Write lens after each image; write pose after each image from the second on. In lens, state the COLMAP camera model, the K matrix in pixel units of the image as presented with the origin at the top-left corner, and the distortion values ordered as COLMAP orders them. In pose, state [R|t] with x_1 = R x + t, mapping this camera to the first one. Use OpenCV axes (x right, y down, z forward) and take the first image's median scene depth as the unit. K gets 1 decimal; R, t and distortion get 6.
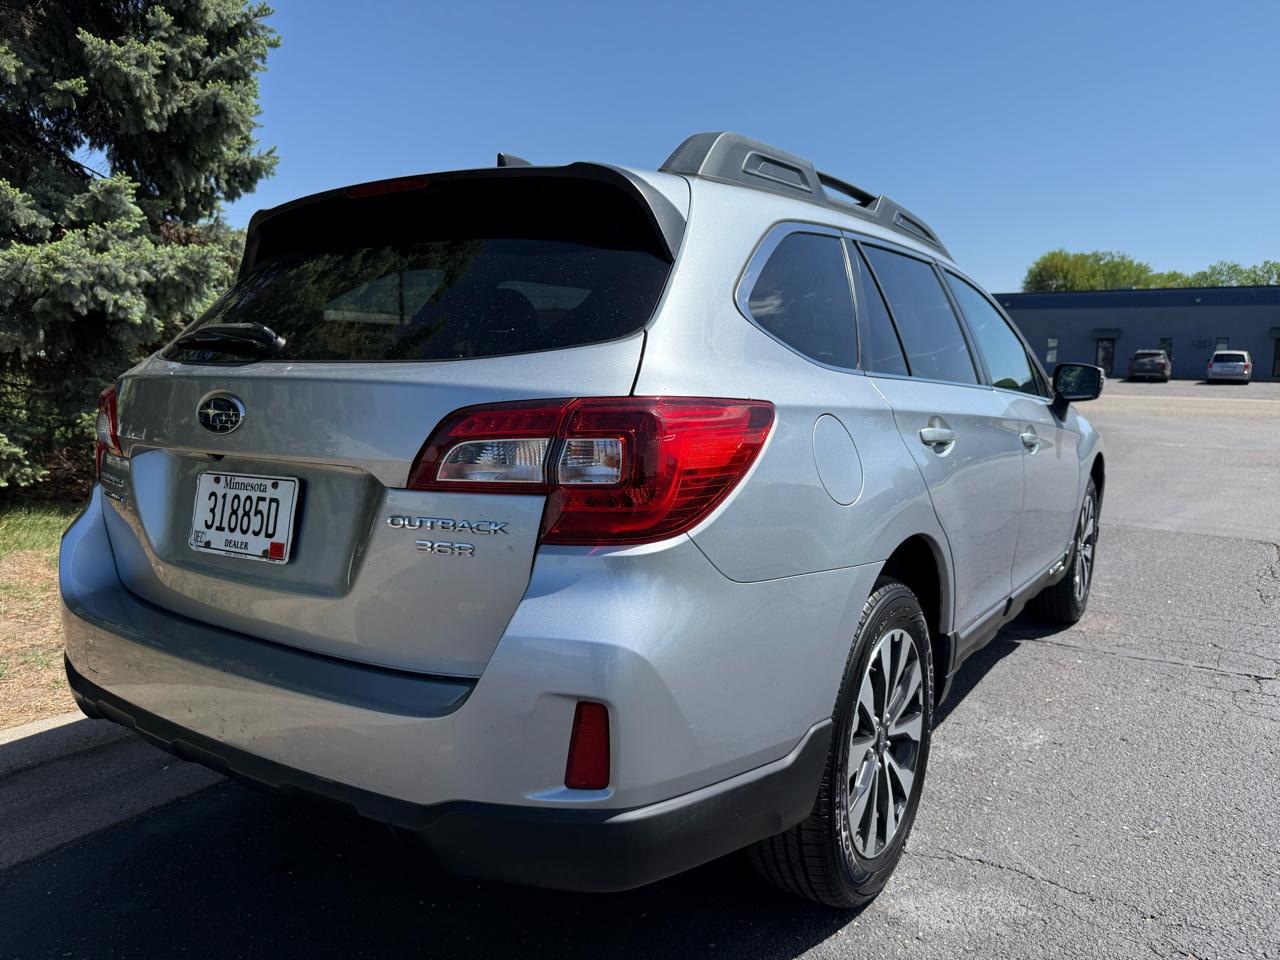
lens RADIAL K [[904.8, 0, 643.1], [0, 904.8, 492.0], [0, 0, 1]] dist [0.022944, -0.029329]
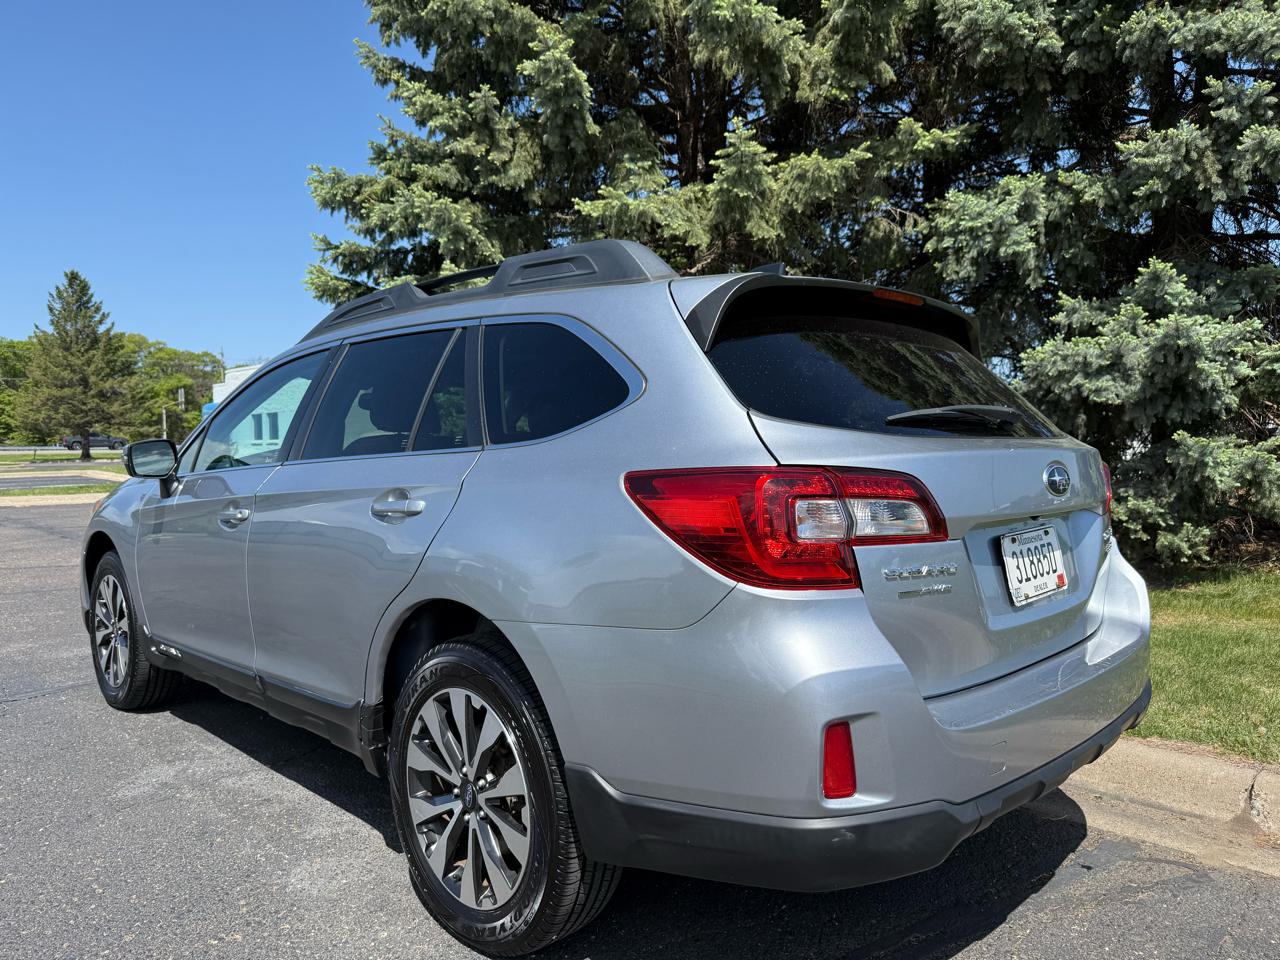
lens RADIAL K [[904.8, 0, 635.2], [0, 904.8, 476.2], [0, 0, 1]] dist [0.022944, -0.029329]
pose [[0.175376, -0.032812, 0.983955, -1.049060], [0.134906, 0.990818, 0.008996, -0.105187], [-0.975215, 0.131164, 0.178192, 0.781424]]
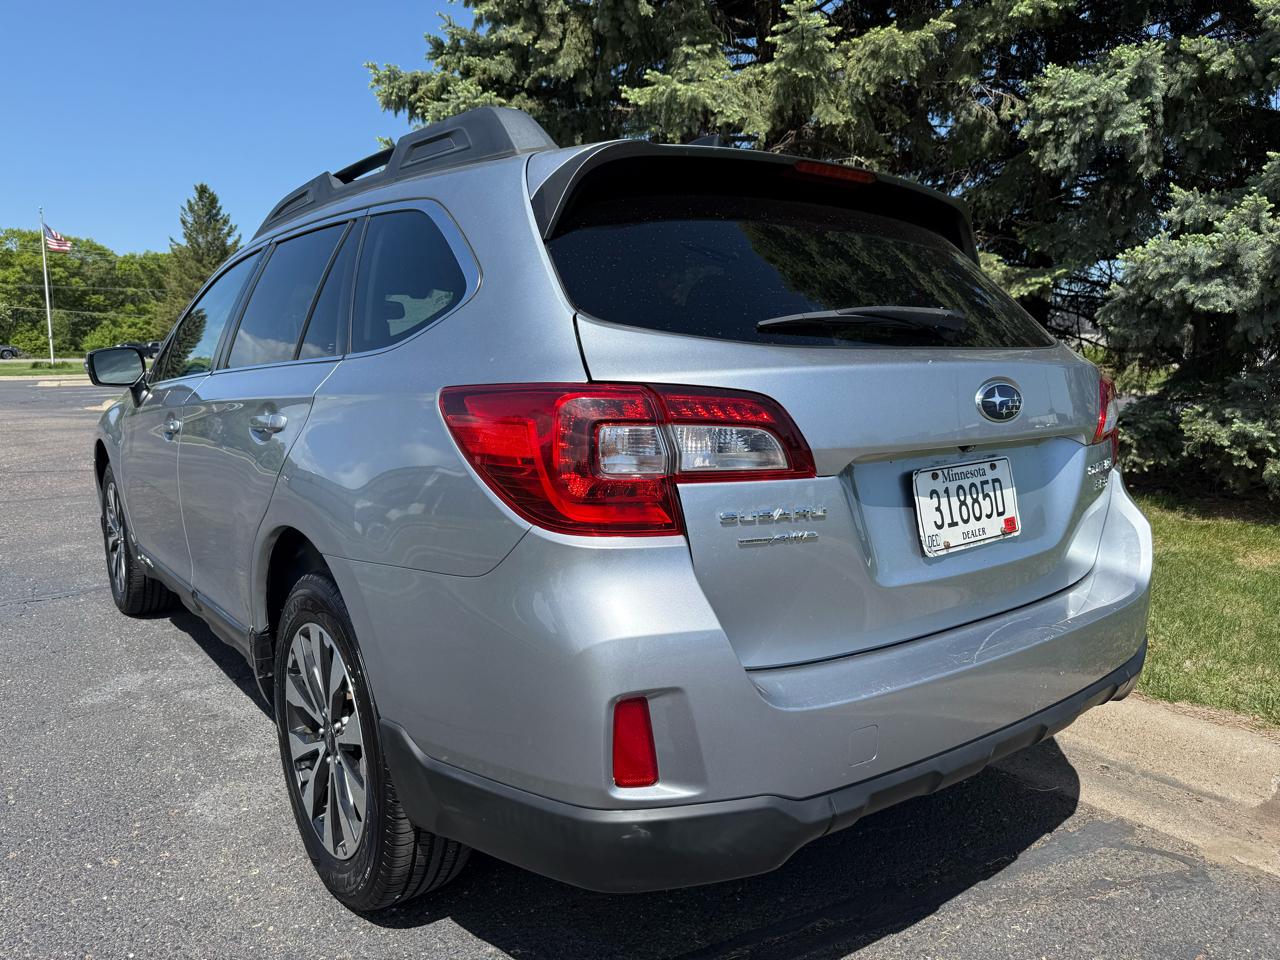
lens RADIAL K [[904.8, 0, 632.4], [0, 904.8, 478.5], [0, 0, 1]] dist [0.022944, -0.029329]
pose [[0.300823, -0.124407, 0.945531, -0.897194], [0.124330, 0.988109, 0.090454, -0.082850], [-0.945541, 0.090347, 0.312713, 0.626263]]
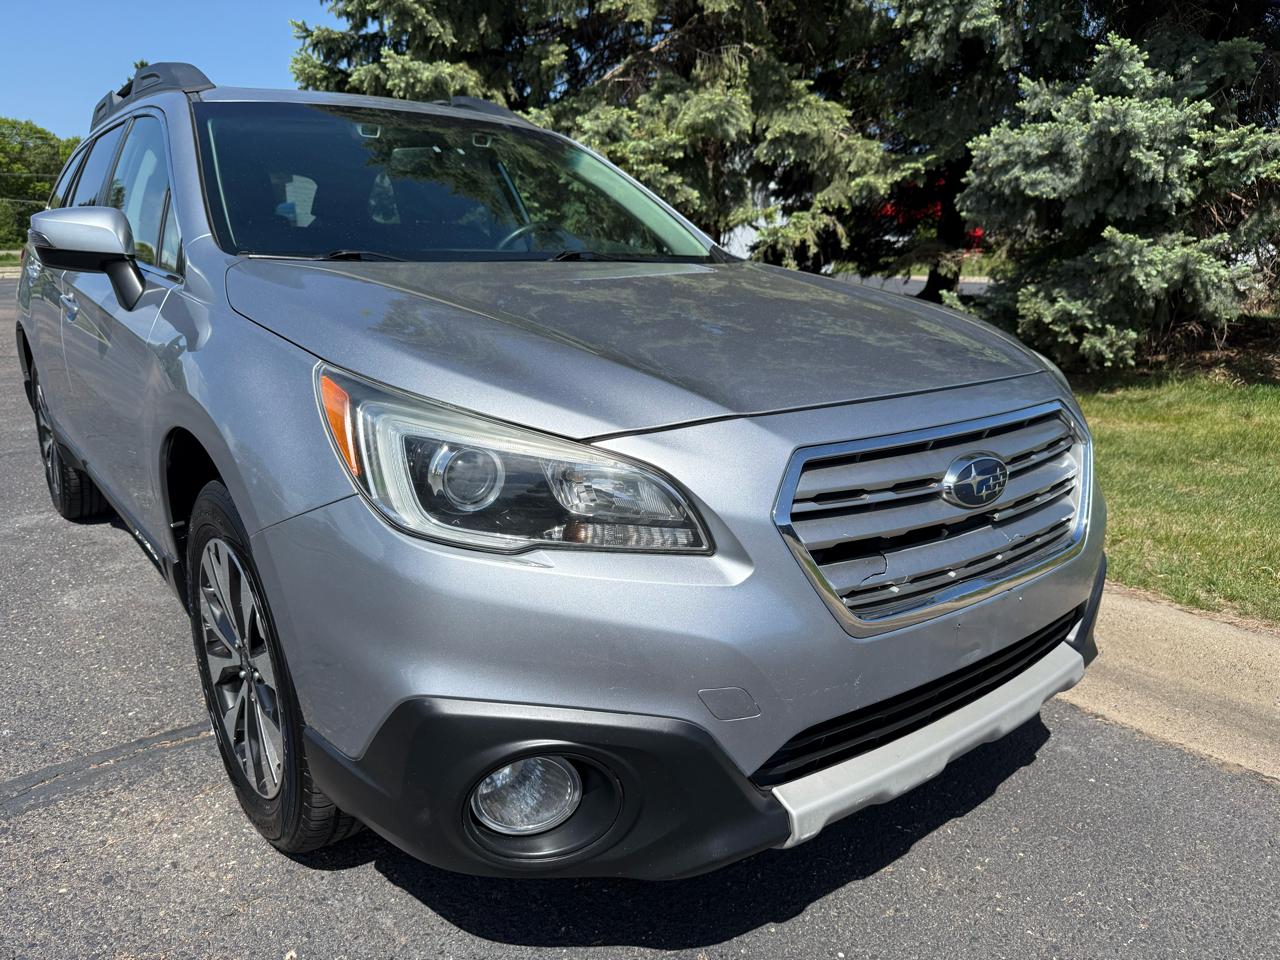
lens RADIAL K [[904.8, 0, 636.6], [0, 904.8, 475.8], [0, 0, 1]] dist [0.022944, -0.029329]
pose [[0.267259, -0.230819, 0.935572, -1.031070], [0.124689, 0.971010, 0.203942, -0.024424], [-0.955524, 0.062150, 0.288292, 0.355521]]
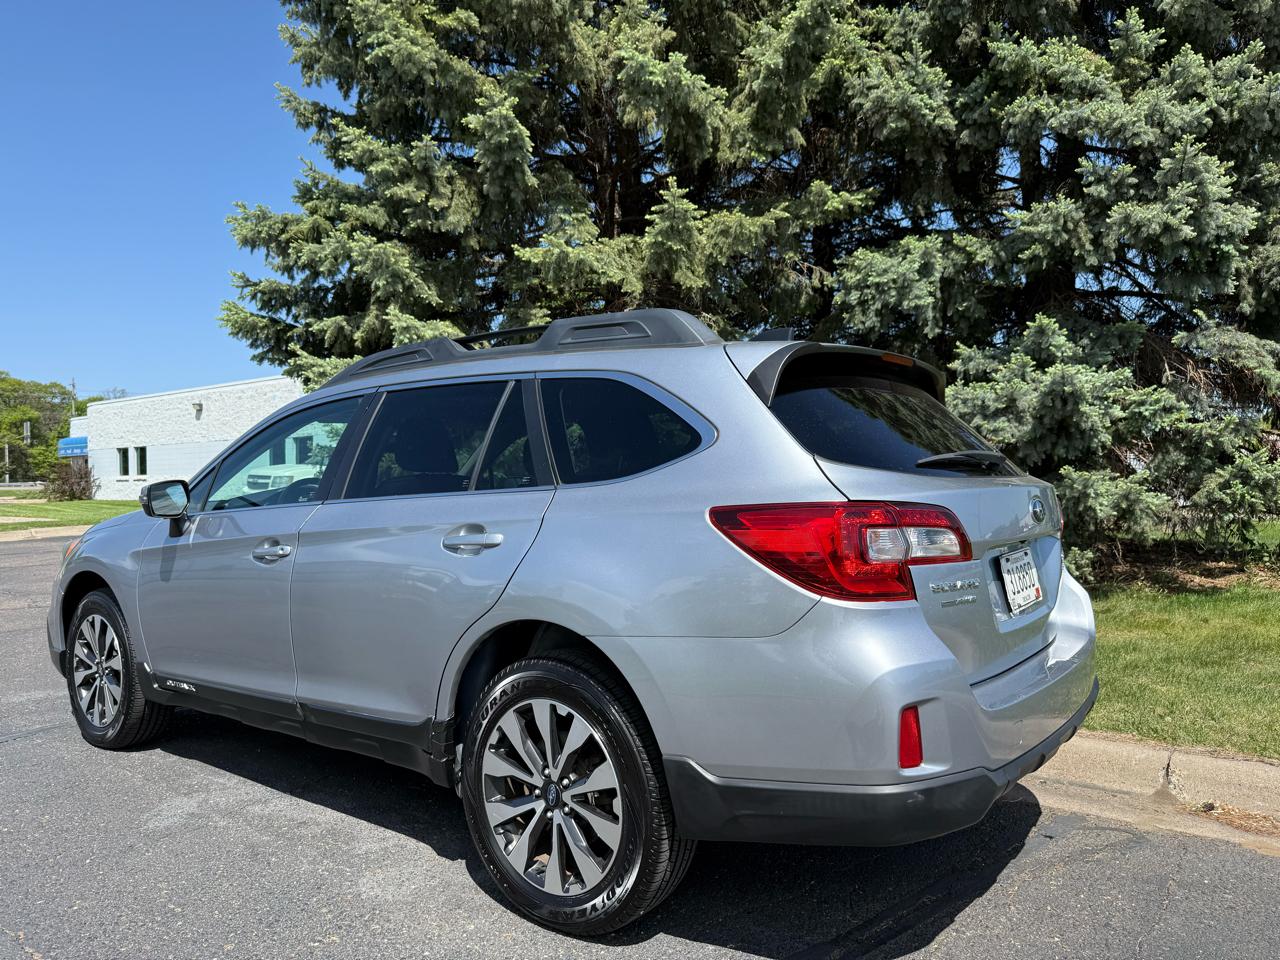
lens RADIAL K [[904.8, 0, 631.4], [0, 904.8, 477.4], [0, 0, 1]] dist [0.022944, -0.029329]
pose [[0.049592, 0.002348, 0.998767, -1.193155], [0.142632, 0.989731, -0.009409, -0.131731], [-0.988533, 0.142923, 0.048748, 0.931796]]
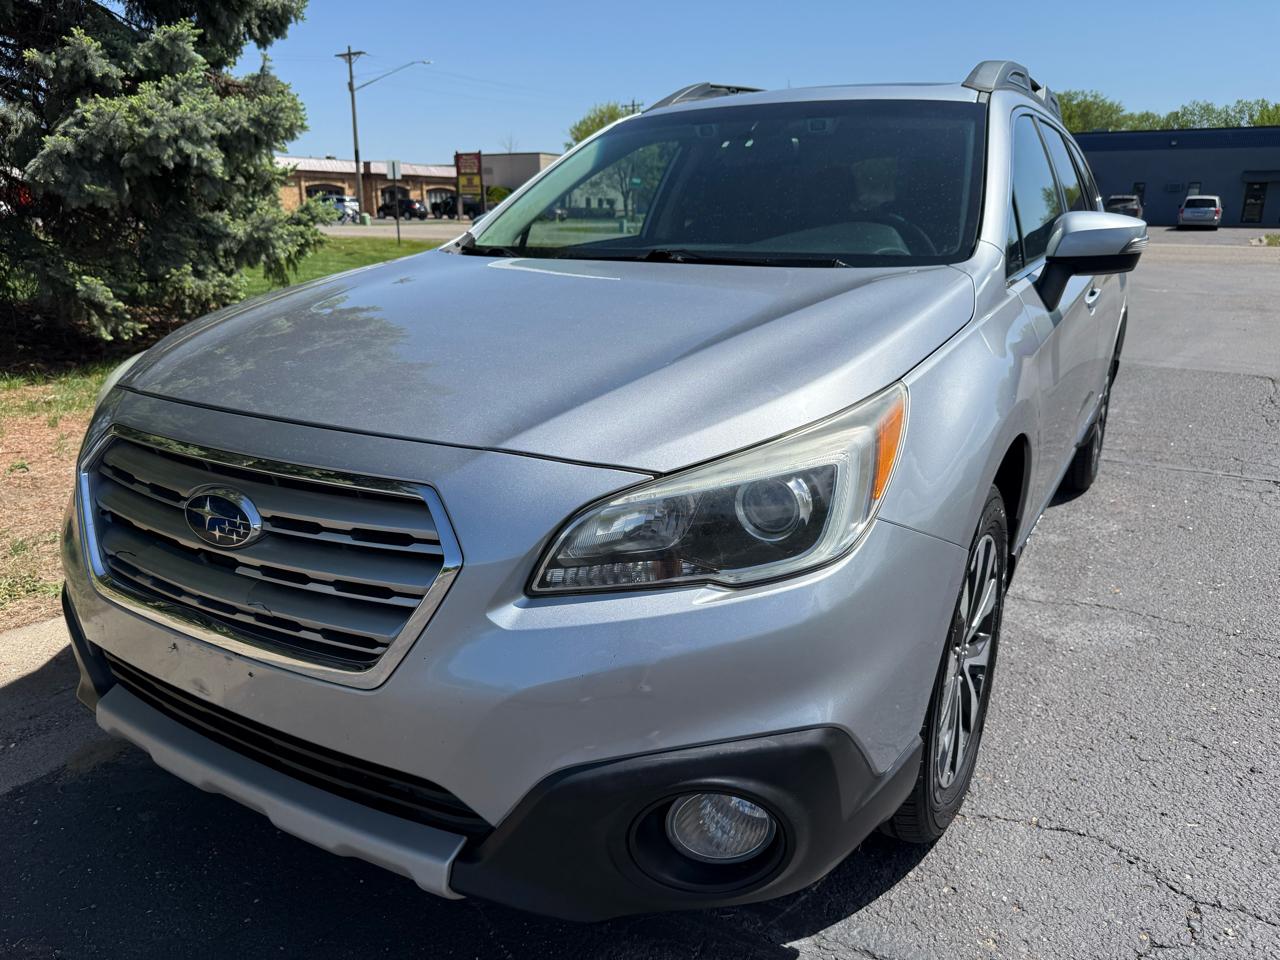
lens RADIAL K [[904.8, 0, 639.7], [0, 904.8, 485.2], [0, 0, 1]] dist [0.022944, -0.029329]
pose [[0.999151, -0.018646, 0.036729, -0.268006], [0.012940, 0.988619, 0.149881, 0.024571], [-0.039105, -0.149279, 0.988022, -0.194049]]
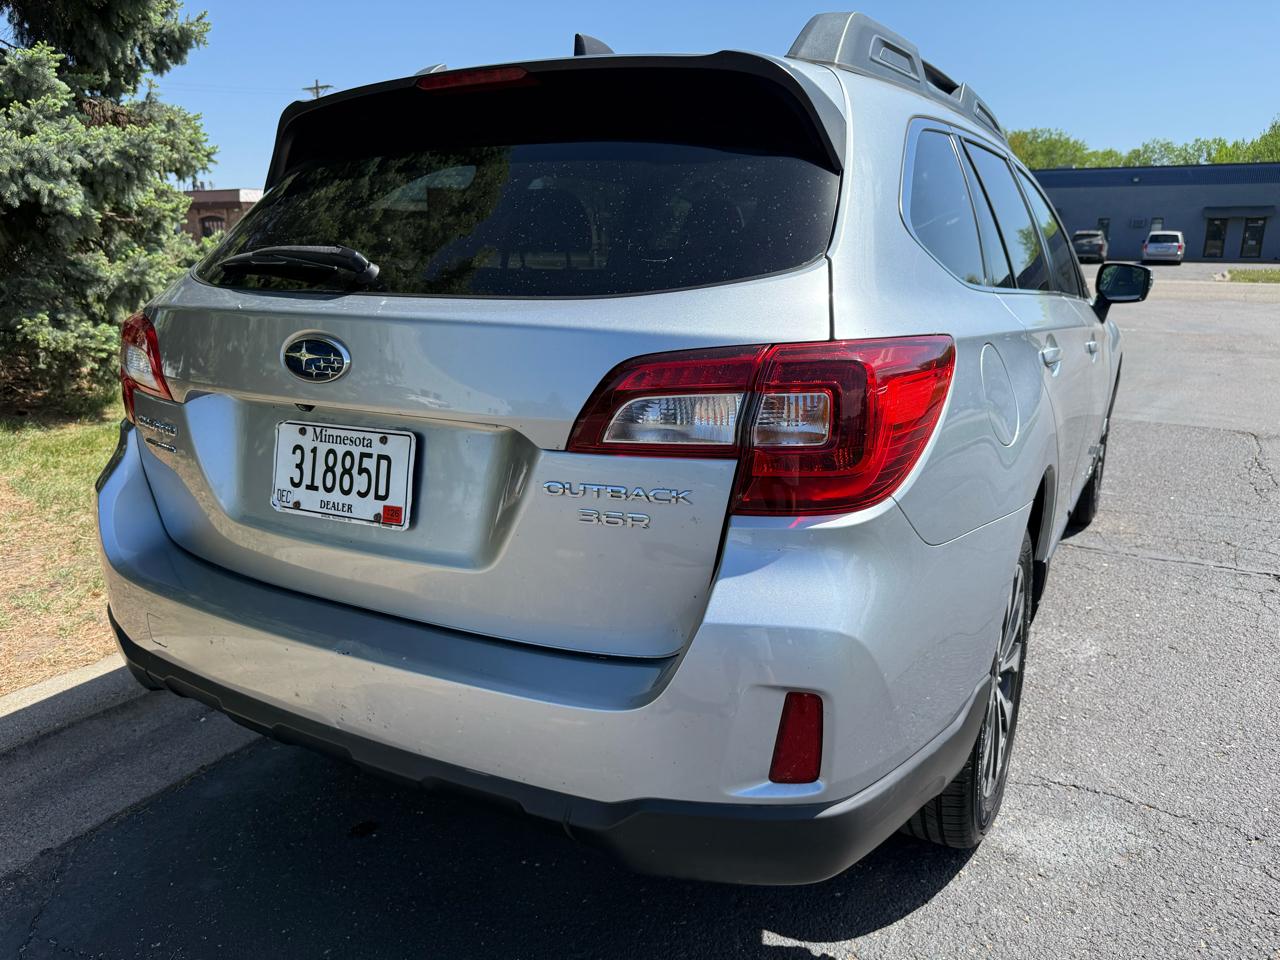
lens RADIAL K [[904.8, 0, 648.0], [0, 904.8, 485.2], [0, 0, 1]] dist [0.022944, -0.029329]
pose [[0.997299, -0.023961, 0.069431, -0.125919], [0.015703, 0.992994, 0.117119, -0.036354], [-0.071751, -0.115713, 0.990688, 0.069911]]
